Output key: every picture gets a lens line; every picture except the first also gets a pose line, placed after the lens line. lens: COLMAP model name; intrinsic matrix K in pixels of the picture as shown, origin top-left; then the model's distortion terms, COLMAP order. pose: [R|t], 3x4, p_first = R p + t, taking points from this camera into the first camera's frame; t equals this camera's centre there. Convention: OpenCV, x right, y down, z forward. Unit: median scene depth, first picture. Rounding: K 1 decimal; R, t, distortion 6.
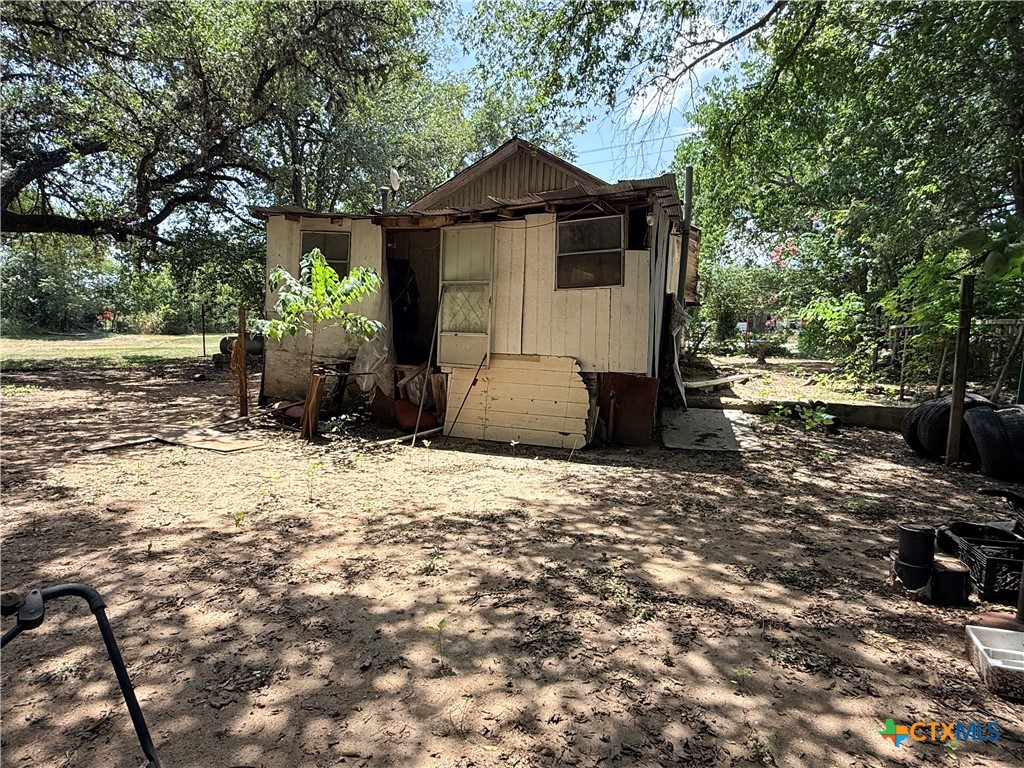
lens RADIAL K [[566.7, 0, 511.0], [0, 566.7, 384.5], [0, 0, 1]] dist [-0.000807, 0.000638]
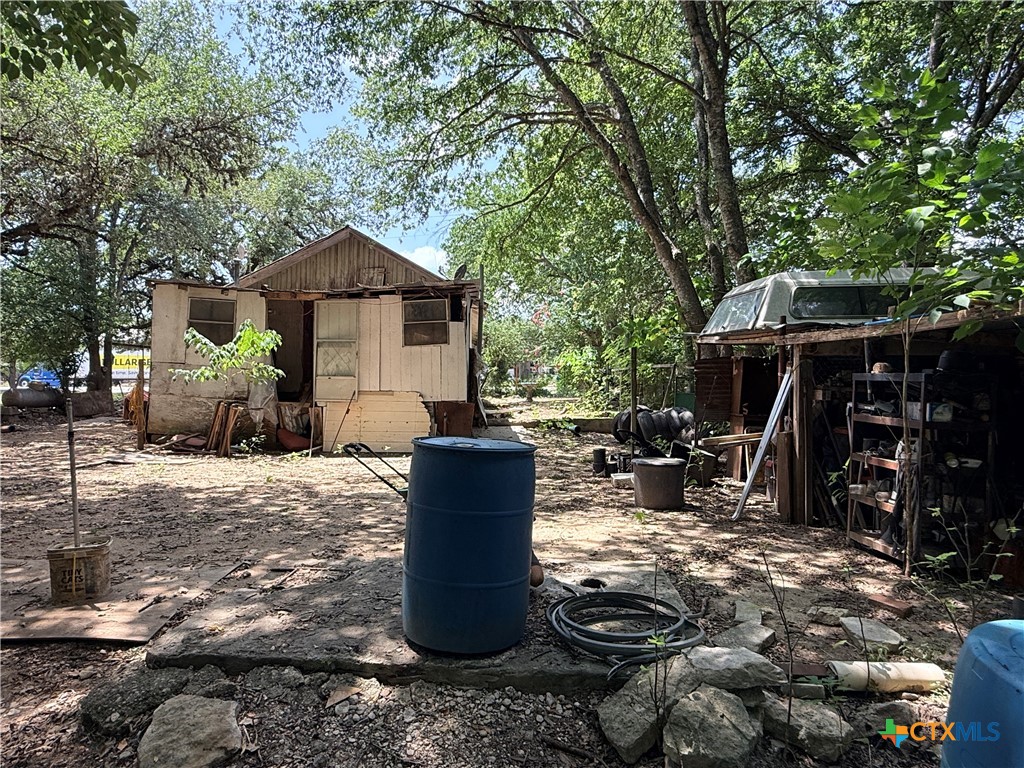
lens RADIAL K [[599.1, 0, 513.8], [0, 599.1, 393.4], [0, 0, 1]] dist [-0.044266, 0.020343]
pose [[0.922771, -0.025232, 0.384521, -0.256719], [0.052576, 0.996766, -0.060765, 0.064204], [-0.381744, 0.076289, 0.921114, -0.532016]]
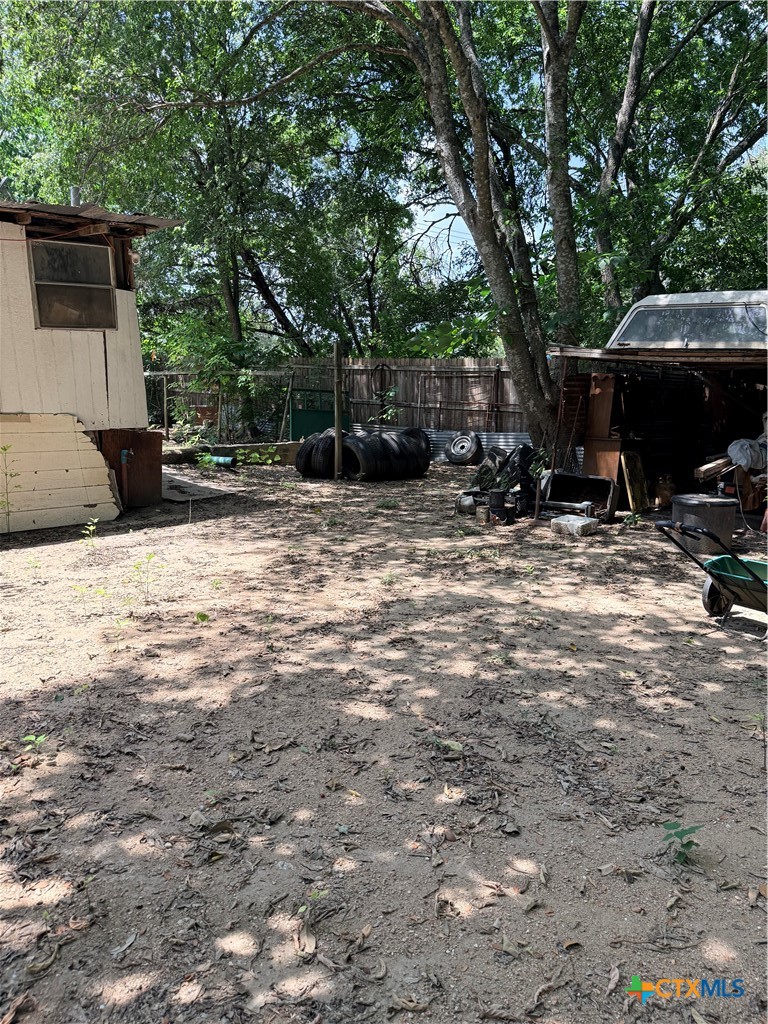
lens RADIAL K [[723.0, 0, 381.3], [0, 723.0, 509.5], [0, 0, 1]] dist [0.117030, -0.186805]
pose [[0.380178, -0.169389, 0.909270, -0.707646], [0.083751, 0.985353, 0.148546, -0.031984], [-0.921114, 0.019678, 0.388796, 0.173475]]
